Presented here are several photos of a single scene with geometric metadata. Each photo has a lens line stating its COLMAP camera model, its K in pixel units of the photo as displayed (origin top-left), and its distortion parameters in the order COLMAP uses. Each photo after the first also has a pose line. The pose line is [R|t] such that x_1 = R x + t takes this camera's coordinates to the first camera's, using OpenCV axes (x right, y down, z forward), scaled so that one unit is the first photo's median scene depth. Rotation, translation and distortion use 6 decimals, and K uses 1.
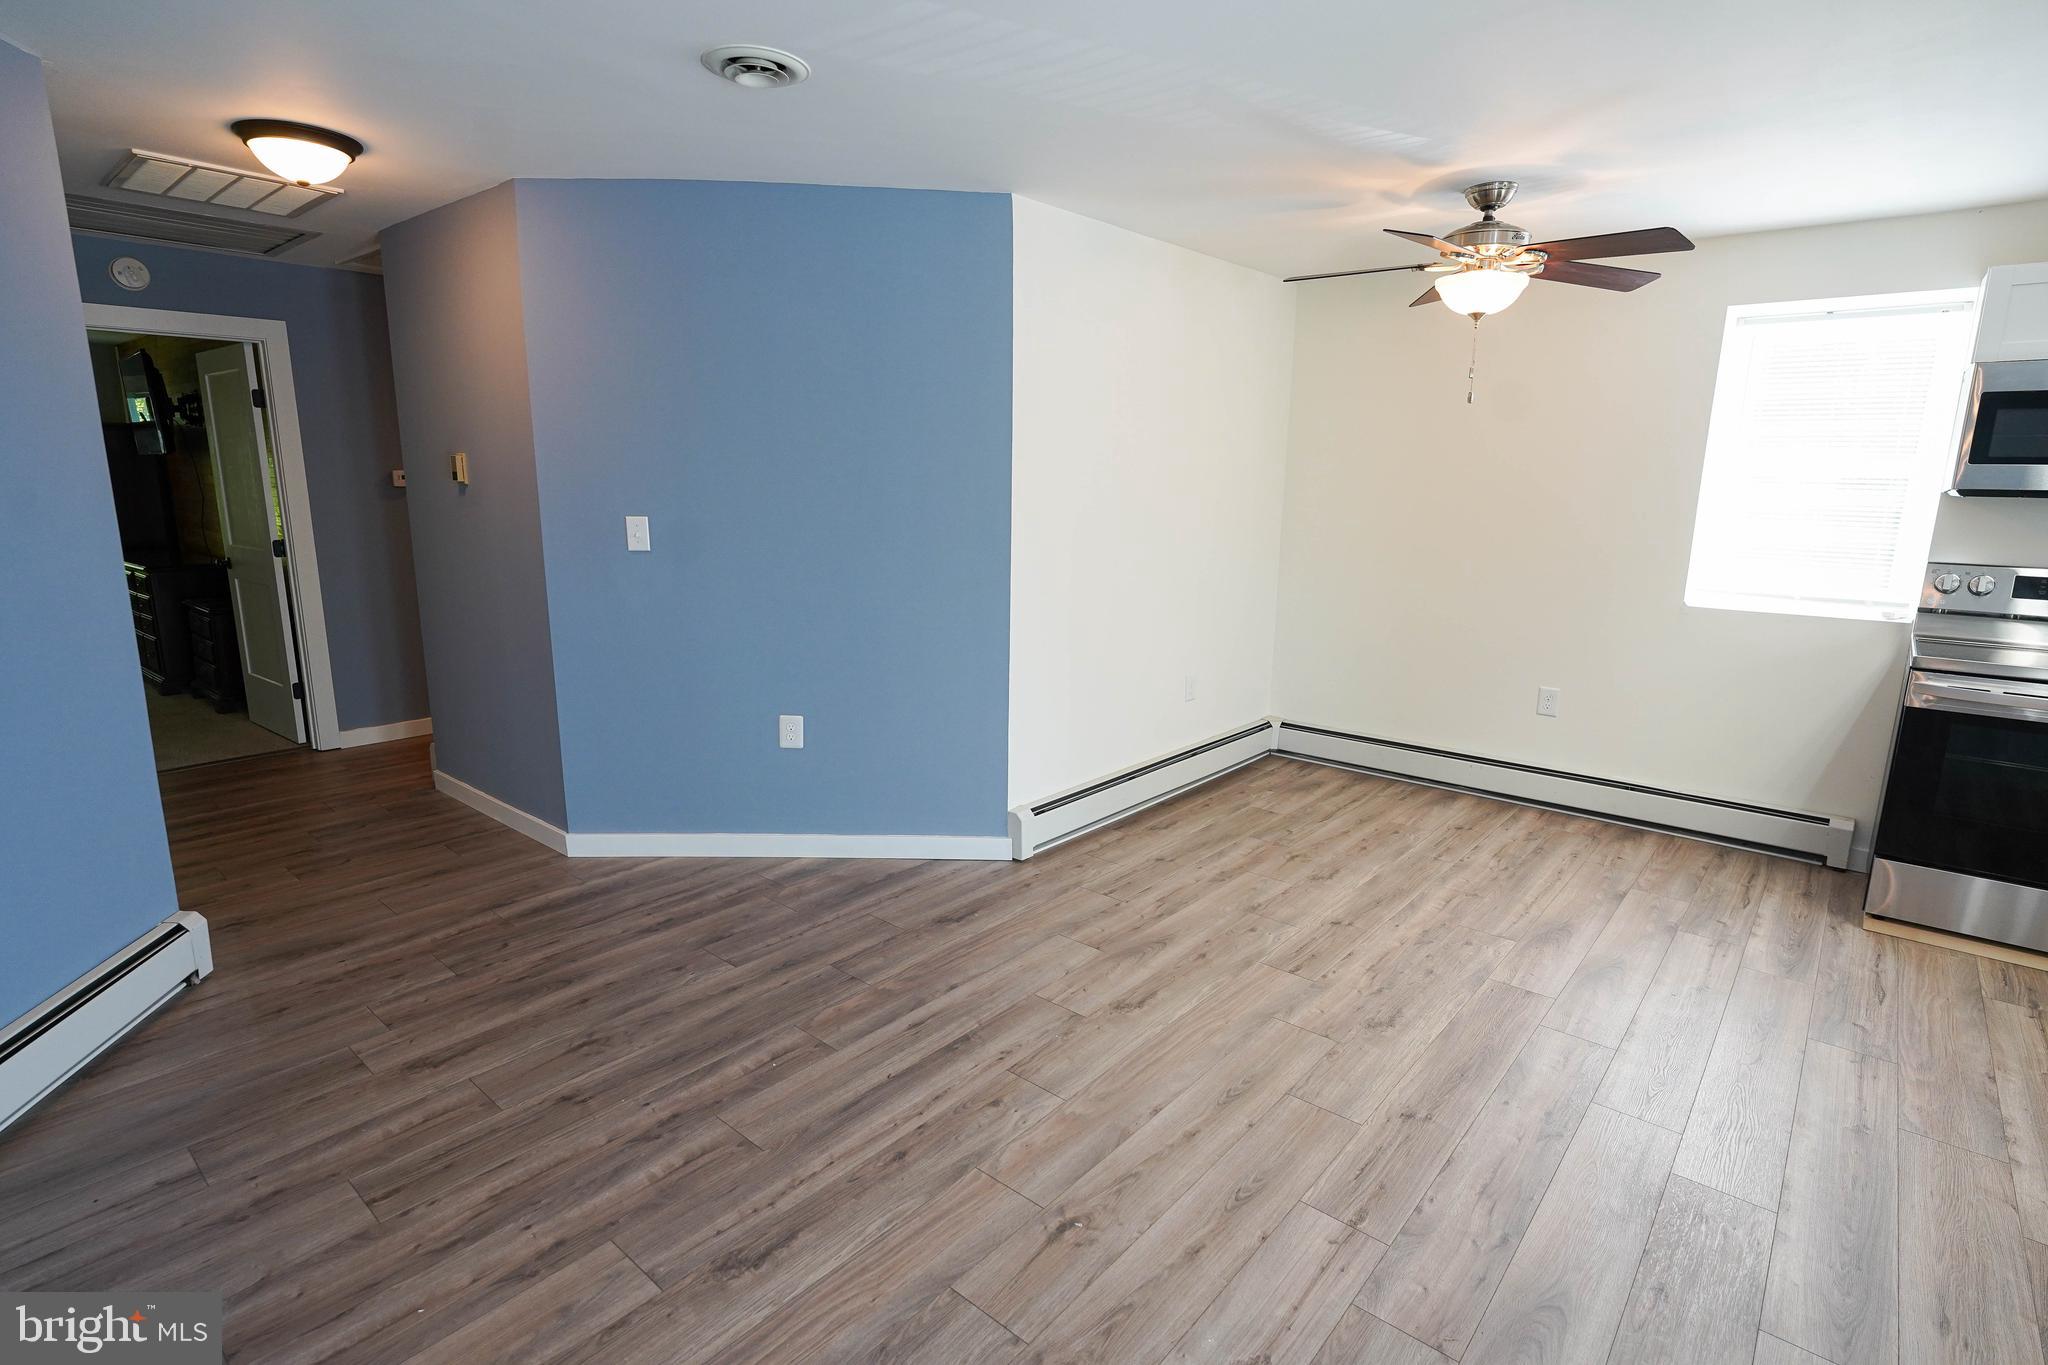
lens RADIAL K [[1006.2, 0, 1021.1], [0, 1006.2, 681.8], [0, 0, 1]] dist [-0.005604, -0.000156]
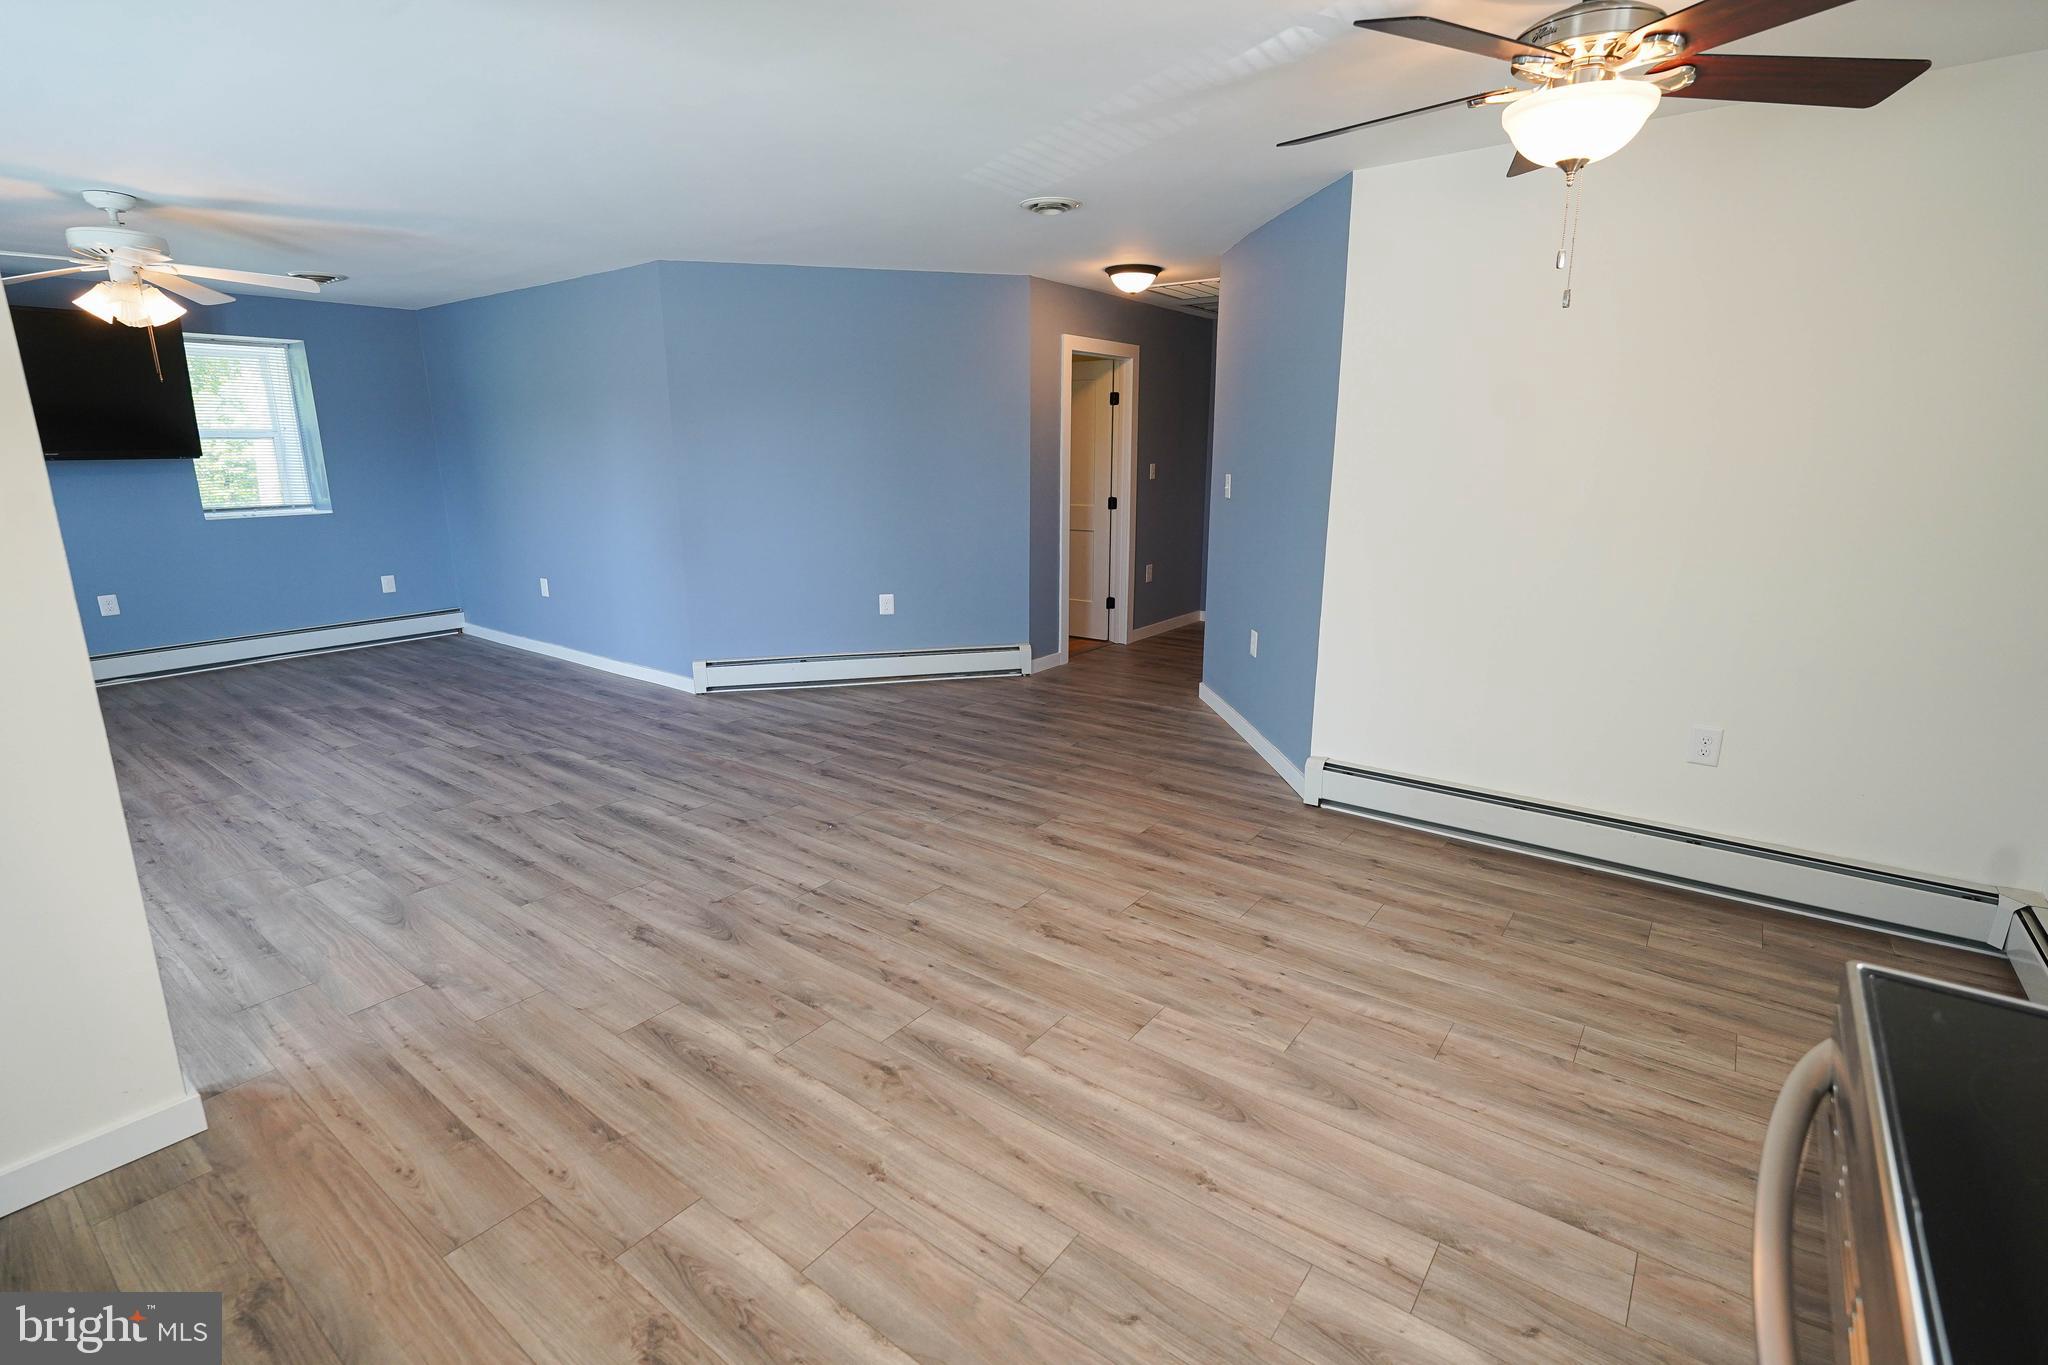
lens RADIAL K [[953.3, 0, 1028.0], [0, 953.3, 689.0], [0, 0, 1]] dist [-0.016205, -0.001681]
pose [[0.065501, 0.232070, -0.970491, 1.070480], [-0.197579, 0.956340, 0.215351, -0.113023], [0.978096, 0.177643, 0.108494, 0.661696]]
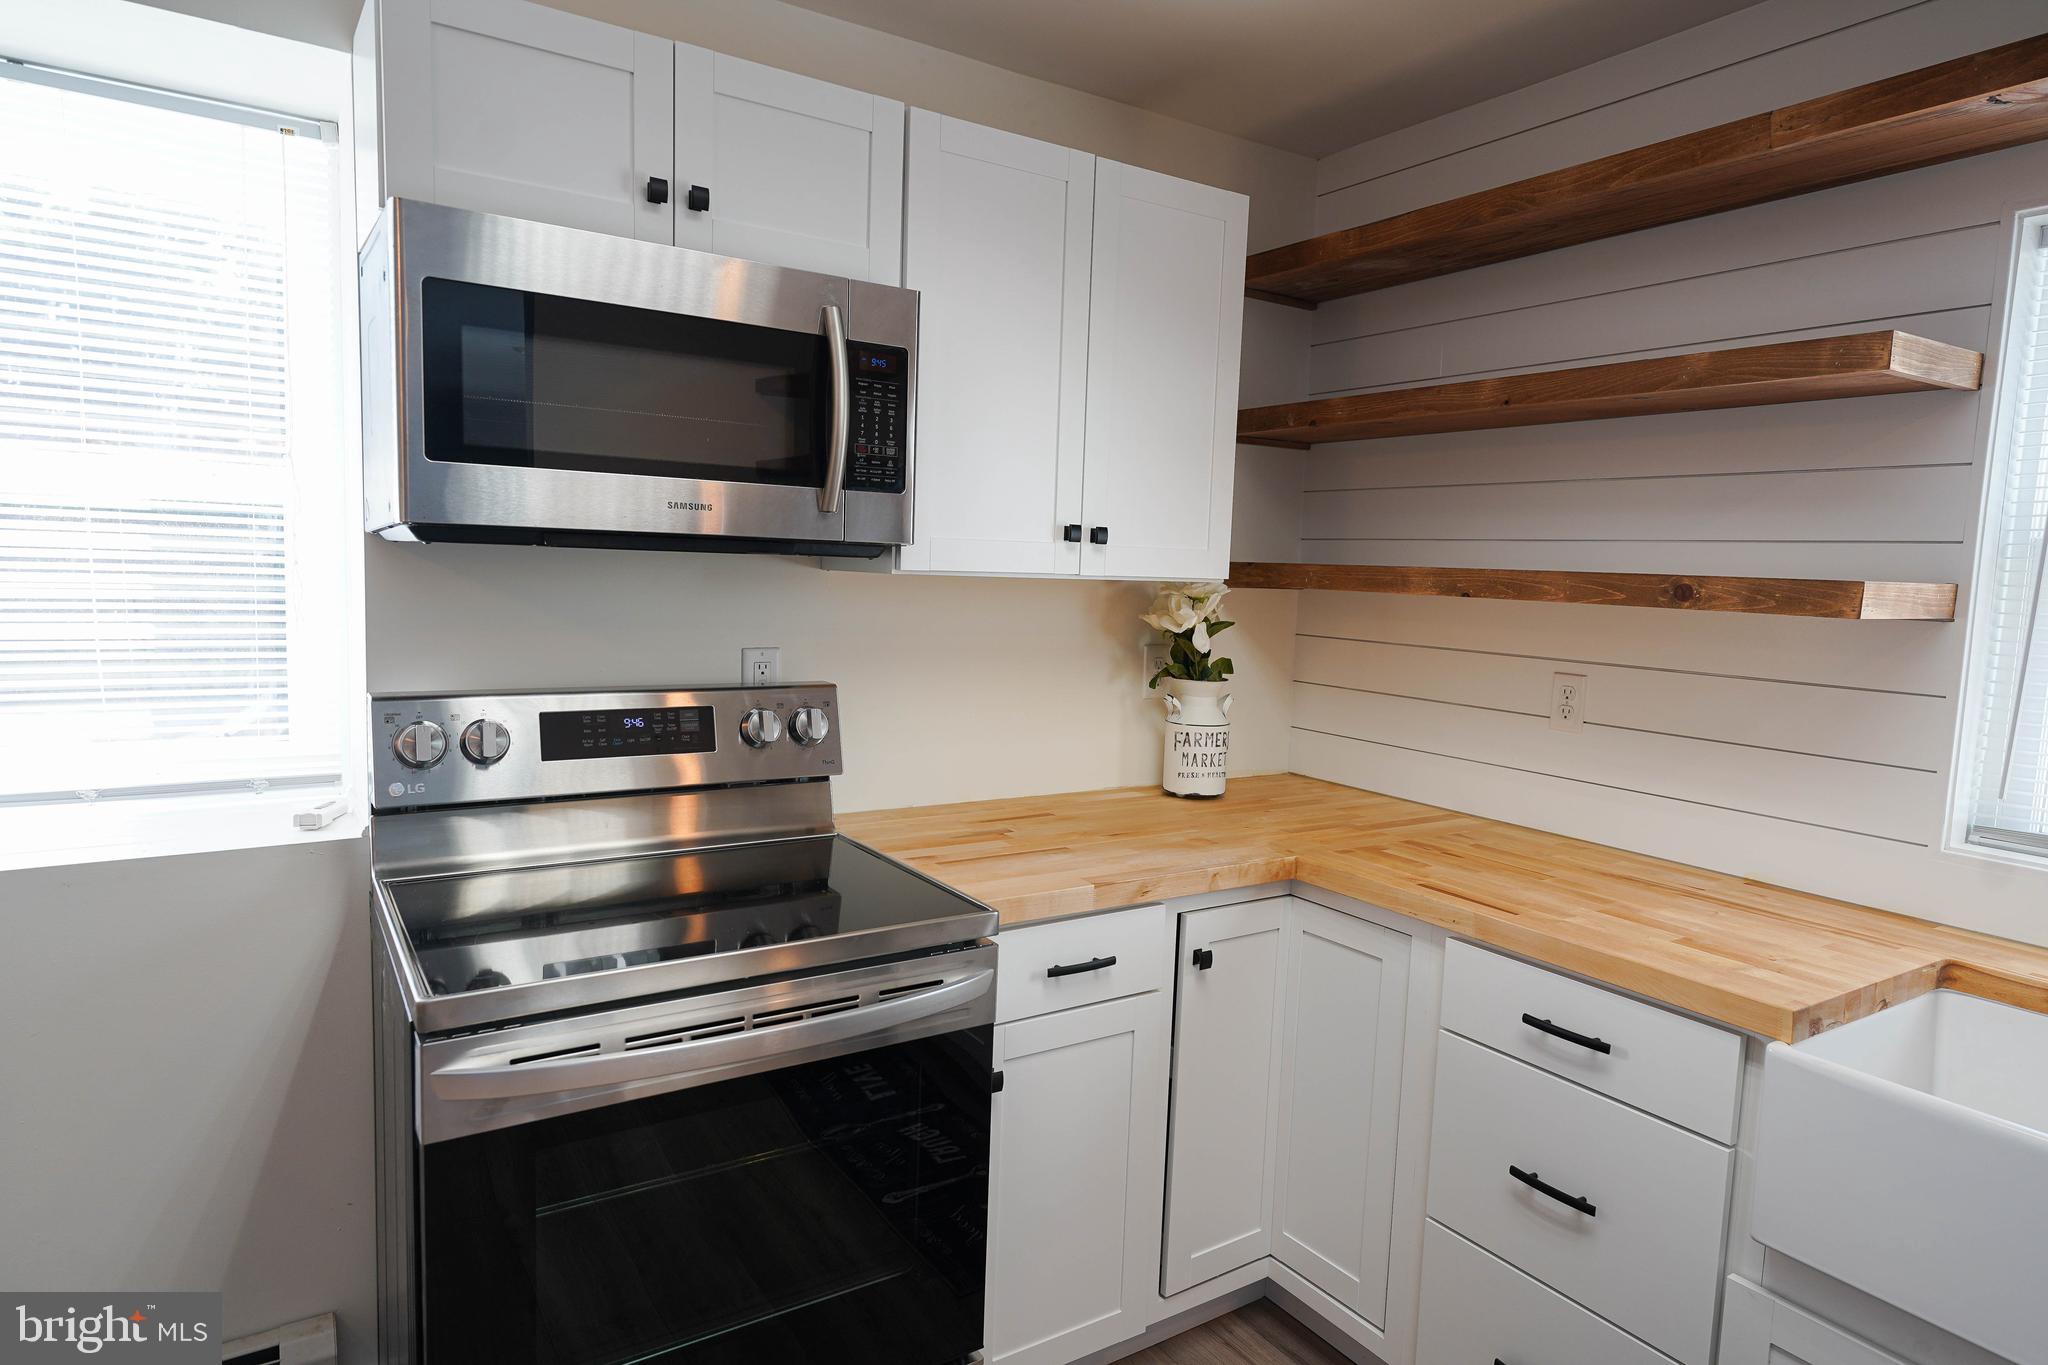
lens RADIAL K [[1179.1, 0, 1019.0], [0, 1179.1, 681.6], [0, 0, 1]] dist [0.004222, -0.001262]
pose [[0.288719, -0.102633, 0.951897, 0.545163], [0.163474, 0.984922, 0.056610, -0.116035], [-0.943354, 0.139266, 0.301143, 0.628858]]
